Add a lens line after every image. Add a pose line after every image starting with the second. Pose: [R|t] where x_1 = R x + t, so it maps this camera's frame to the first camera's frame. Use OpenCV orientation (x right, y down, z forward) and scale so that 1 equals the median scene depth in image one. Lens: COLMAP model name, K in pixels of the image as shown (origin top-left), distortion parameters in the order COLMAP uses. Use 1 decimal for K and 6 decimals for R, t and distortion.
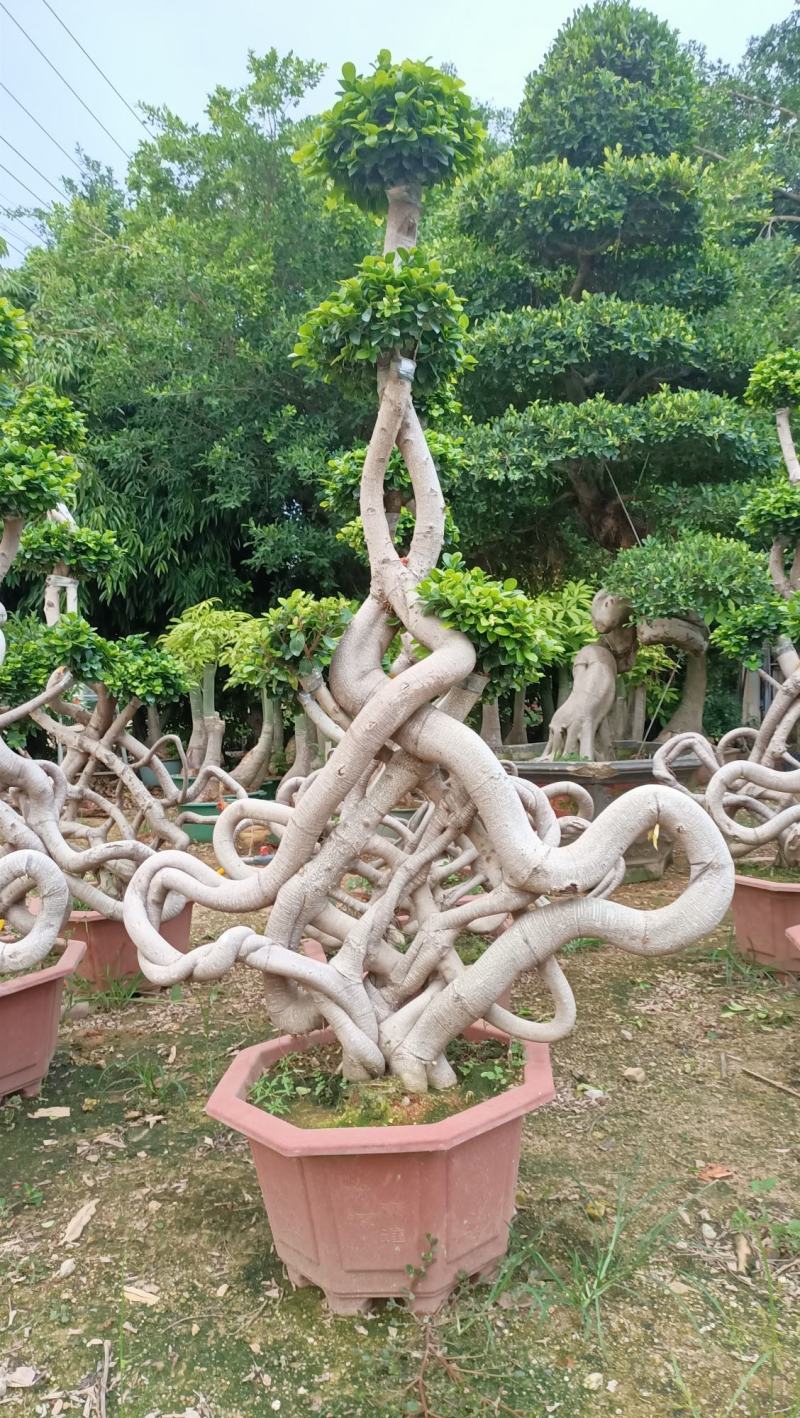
lens RADIAL K [[1059.7, 0, 390.3], [0, 1059.7, 713.0], [0, 0, 1]] dist [0.049291, -0.052708]
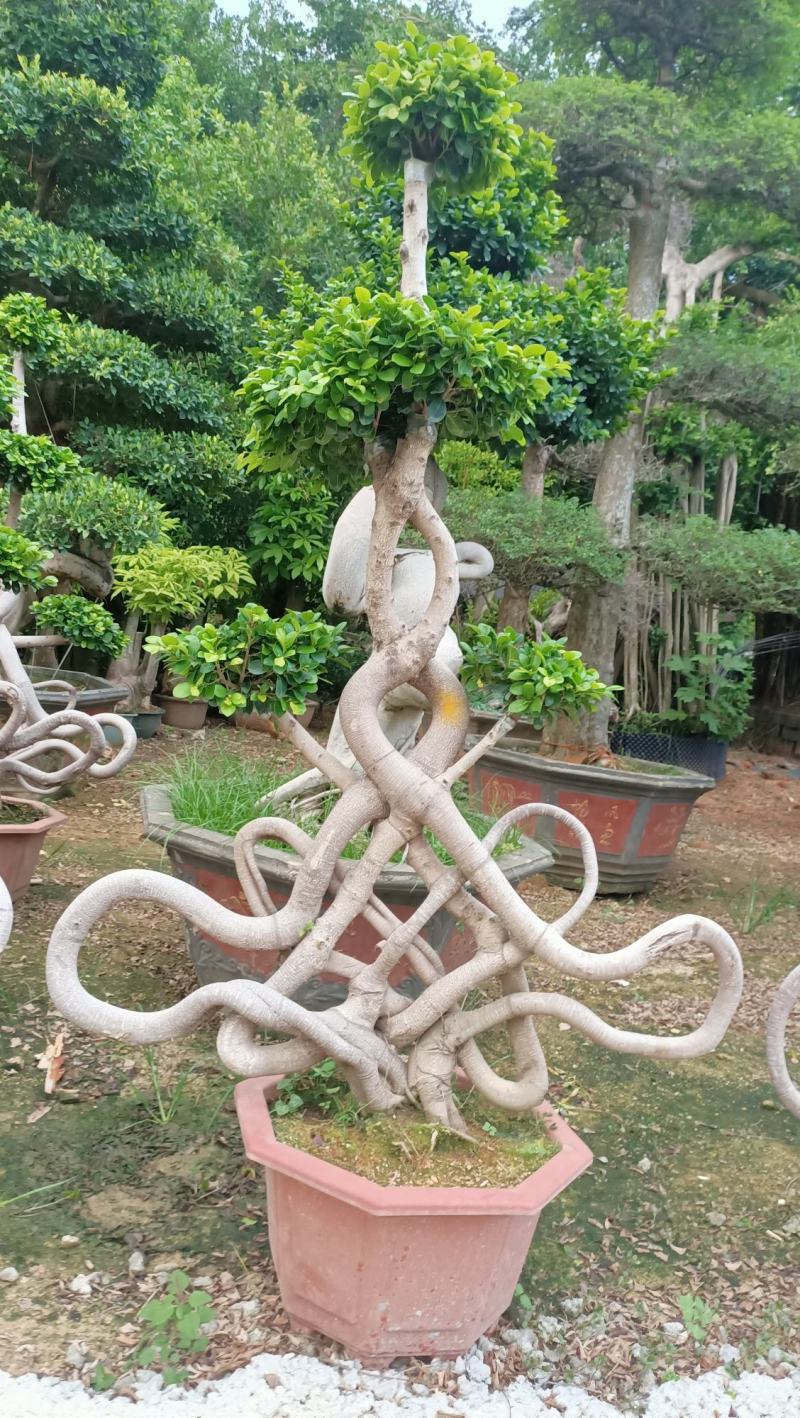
lens RADIAL K [[1059.7, 0, 400.3], [0, 1059.7, 710.6], [0, 0, 1]] dist [0.049291, -0.052708]
pose [[0.974342, 0.137256, 0.178378, 0.438533], [-0.148292, 0.987678, 0.050018, -0.042469], [-0.169315, -0.075187, 0.982690, -0.052998]]
